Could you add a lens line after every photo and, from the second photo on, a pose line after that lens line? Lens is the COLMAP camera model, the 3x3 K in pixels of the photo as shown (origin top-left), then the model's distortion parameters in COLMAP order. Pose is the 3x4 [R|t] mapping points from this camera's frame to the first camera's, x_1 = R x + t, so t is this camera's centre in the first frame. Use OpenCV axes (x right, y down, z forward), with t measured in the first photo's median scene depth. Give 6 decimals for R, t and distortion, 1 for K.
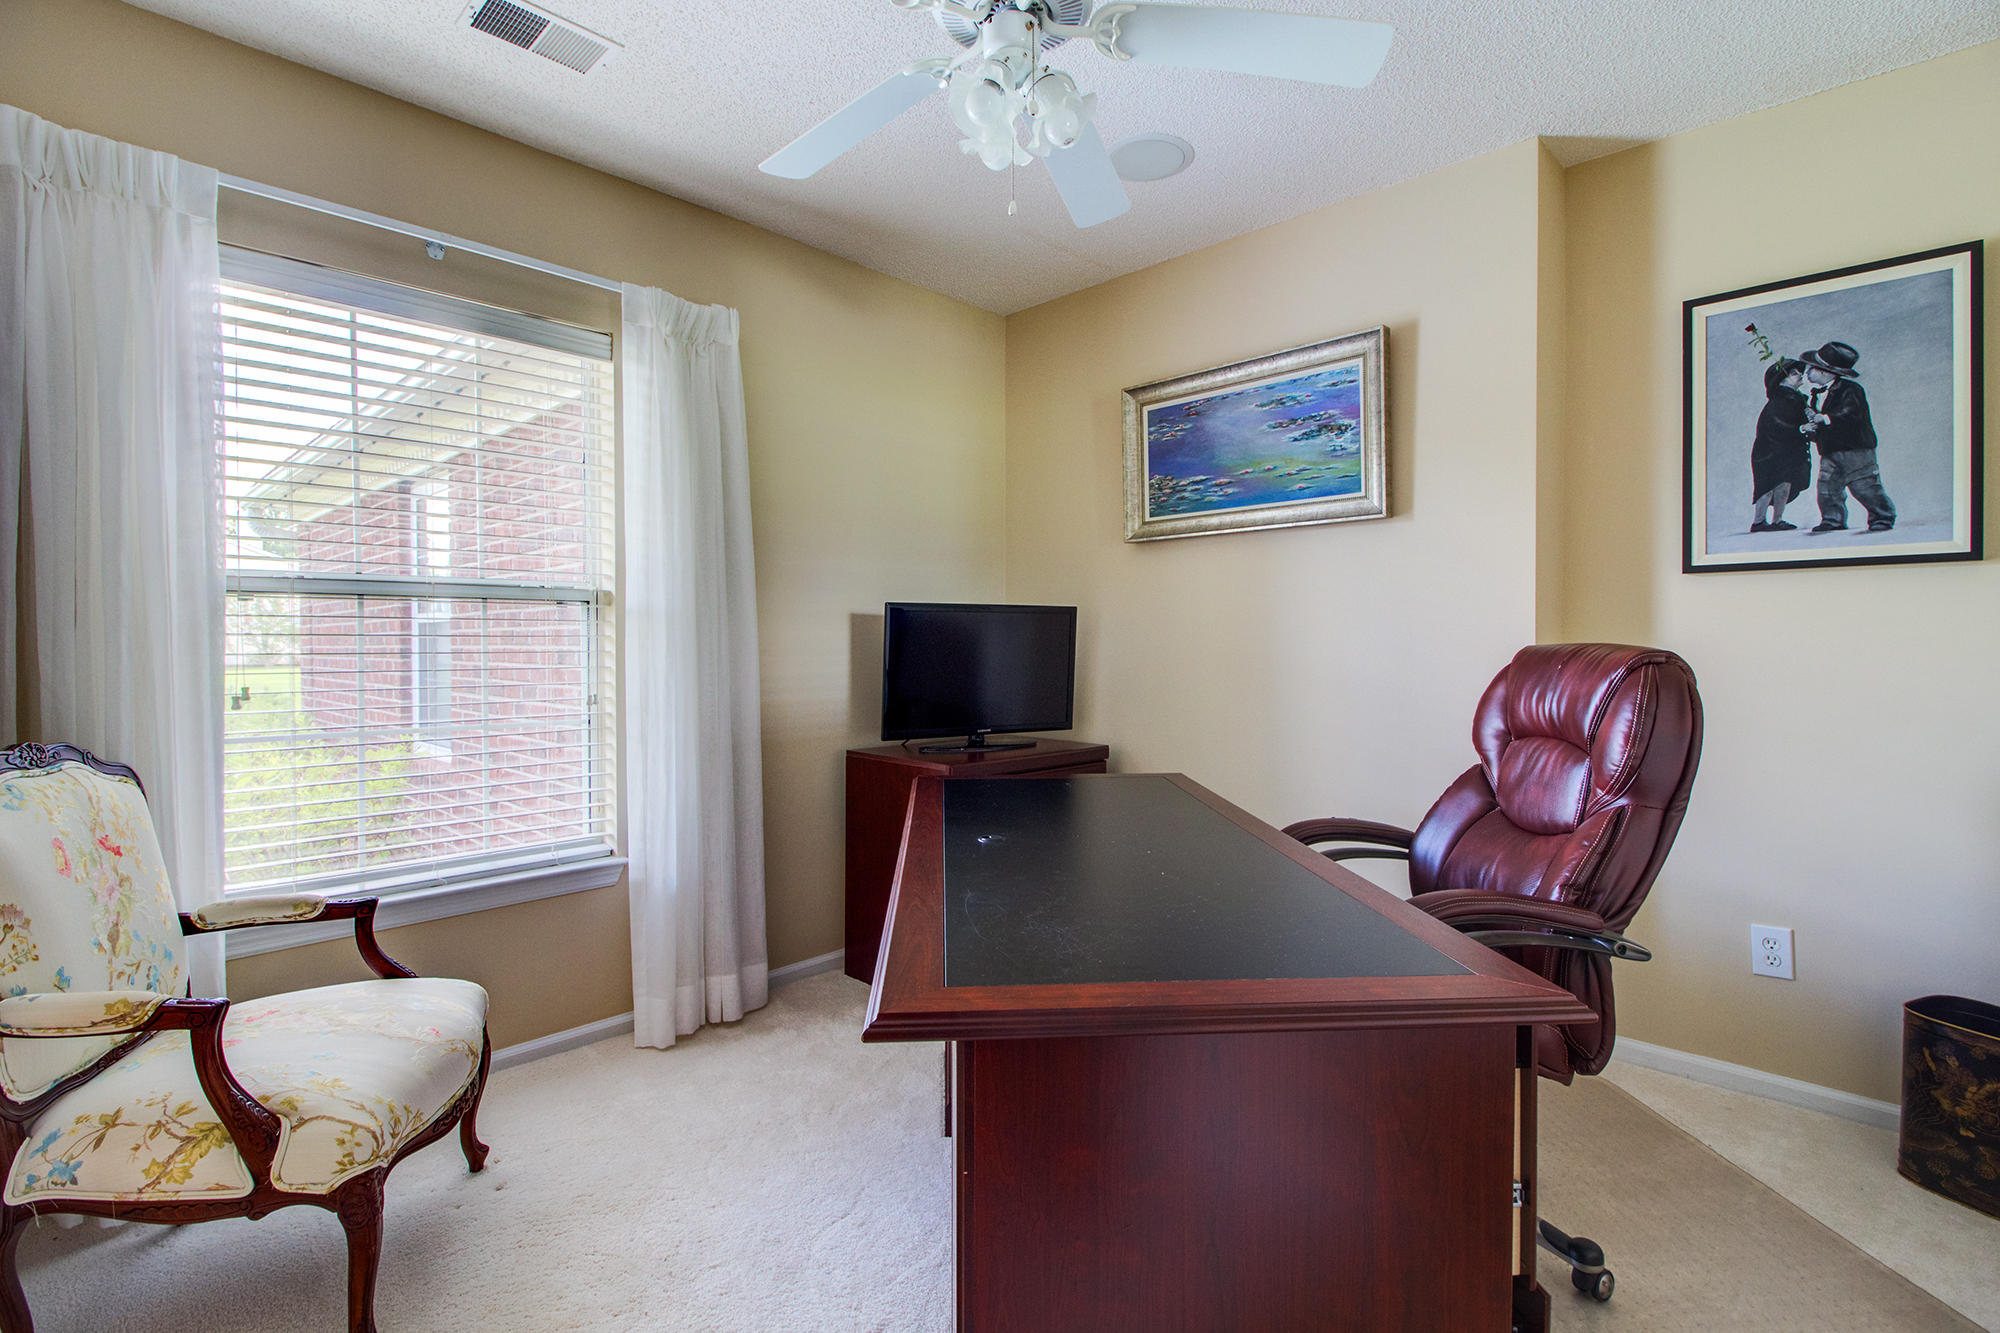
lens RADIAL K [[930.4, 0, 1006.7], [0, 930.4, 657.7], [0, 0, 1]] dist [0.023723, -0.017892]
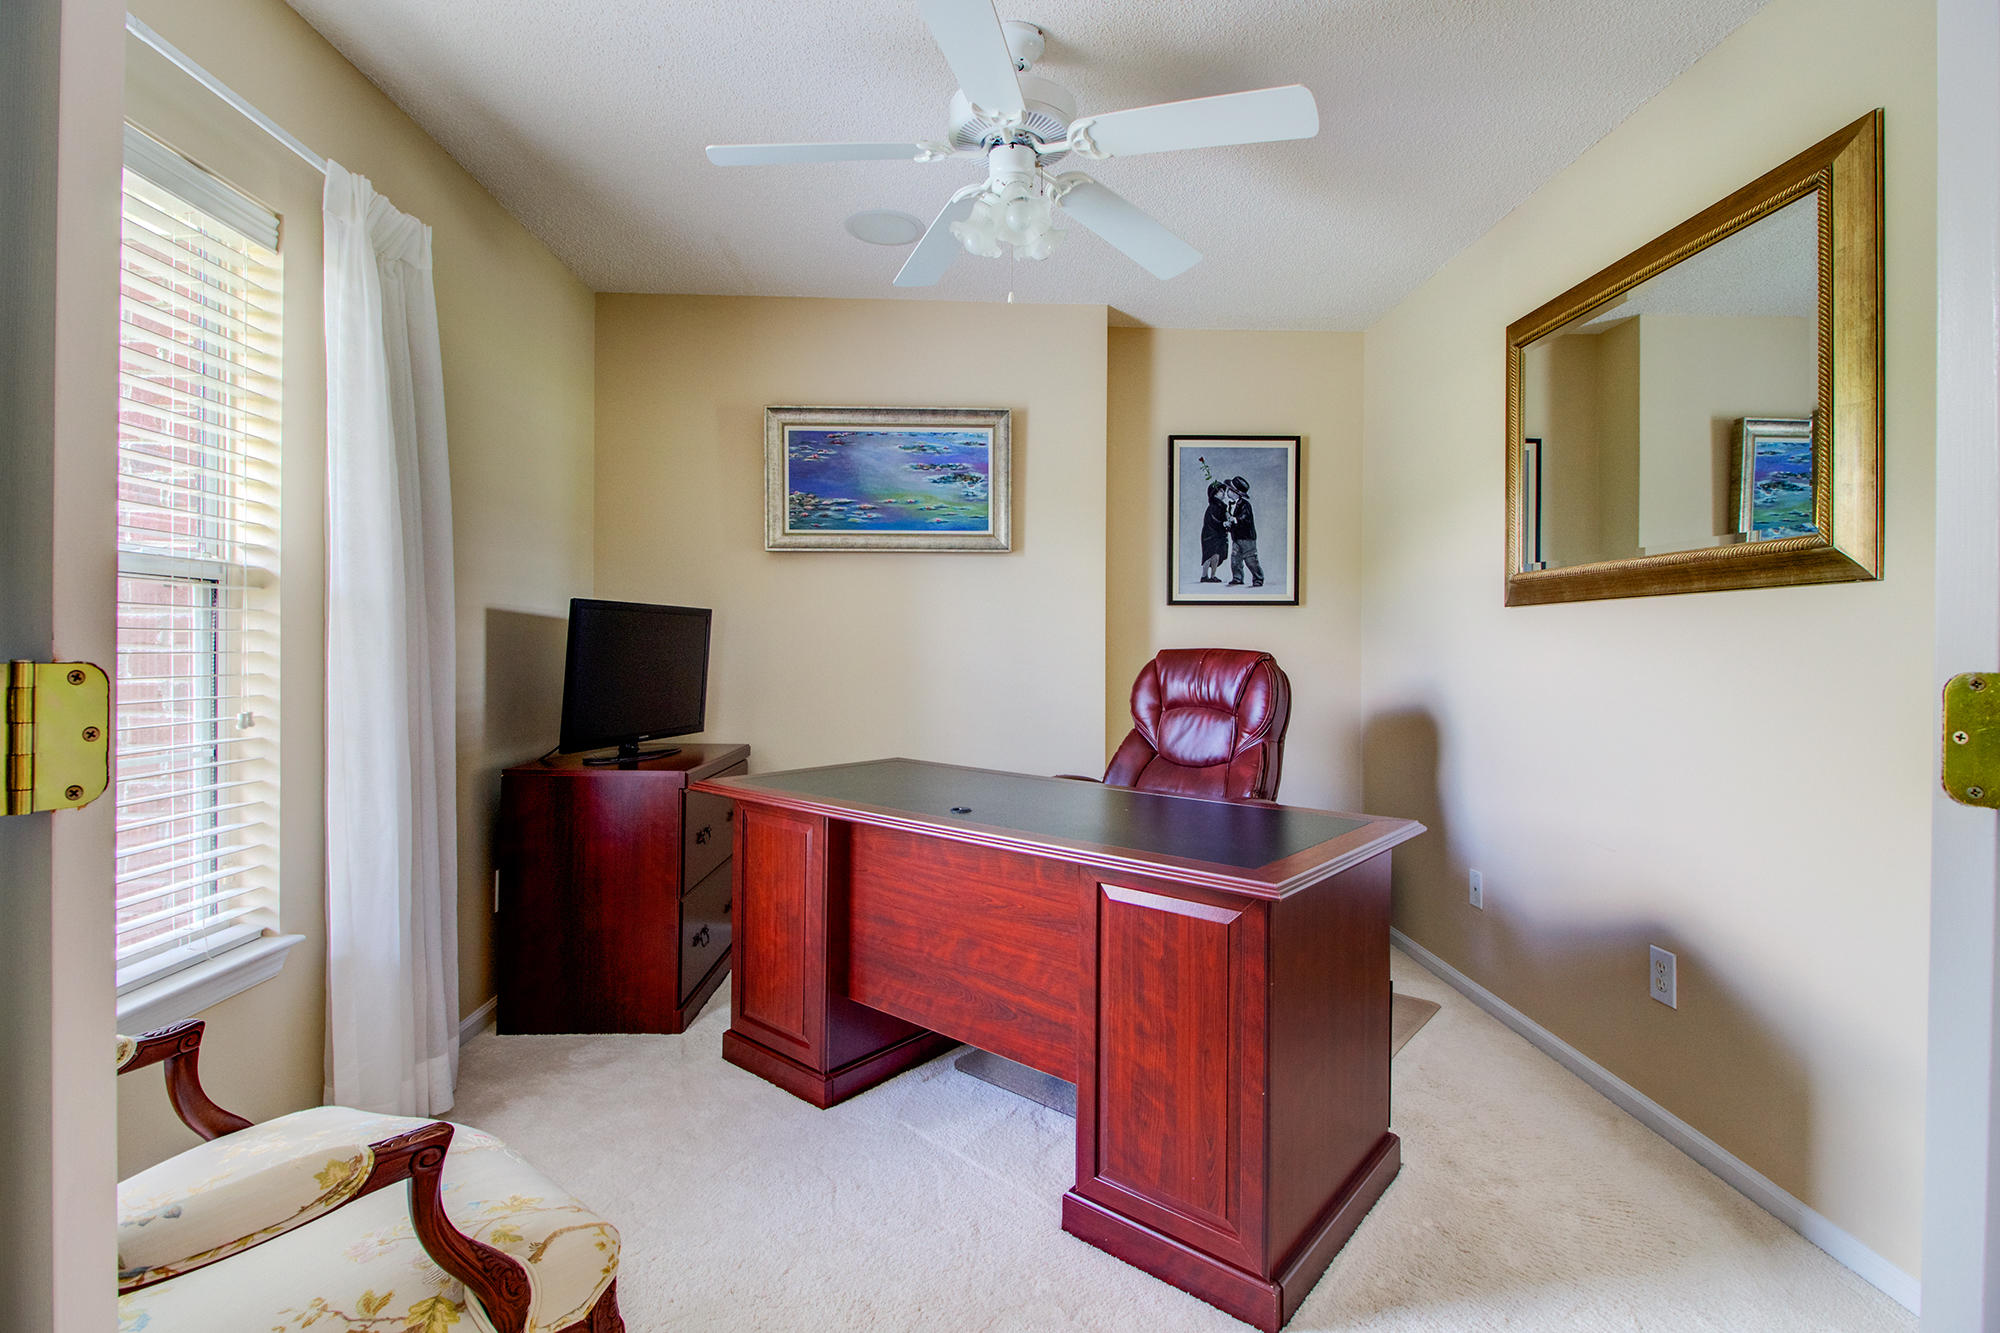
lens RADIAL K [[930.4, 0, 1006.7], [0, 930.4, 657.7], [0, 0, 1]] dist [0.023723, -0.017892]
pose [[0.693260, -0.001719, 0.720686, -0.543375], [0.005662, 0.999979, -0.003062, 0.002895], [-0.720666, 0.006203, 0.693255, 0.088050]]
